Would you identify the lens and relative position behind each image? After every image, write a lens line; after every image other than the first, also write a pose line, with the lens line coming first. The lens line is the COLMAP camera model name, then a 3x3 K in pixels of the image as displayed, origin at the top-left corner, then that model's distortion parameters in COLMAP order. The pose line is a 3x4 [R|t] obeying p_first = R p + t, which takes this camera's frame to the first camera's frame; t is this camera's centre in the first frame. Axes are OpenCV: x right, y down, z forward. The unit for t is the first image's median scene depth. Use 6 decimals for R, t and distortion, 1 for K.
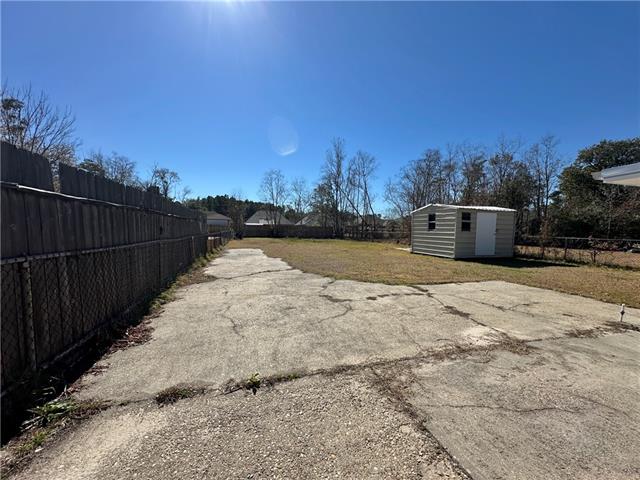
lens RADIAL K [[255.1, 0, 320.0], [0, 255.1, 241.6], [0, 0, 1]] dist [-0.002132, 0.001067]
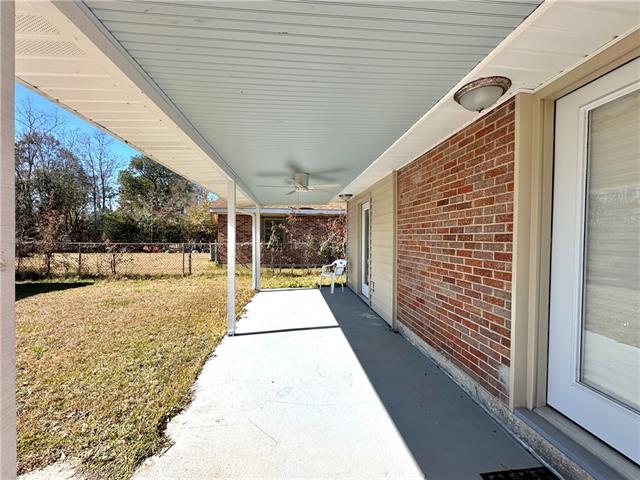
lens RADIAL K [[255.1, 0, 319.8], [0, 255.1, 241.2], [0, 0, 1]] dist [-0.002132, 0.001067]
pose [[0.179636, -0.030031, 0.983275, 0.157768], [0.044907, 0.998742, 0.022300, -0.002443], [-0.982708, 0.040150, 0.180759, 0.092022]]
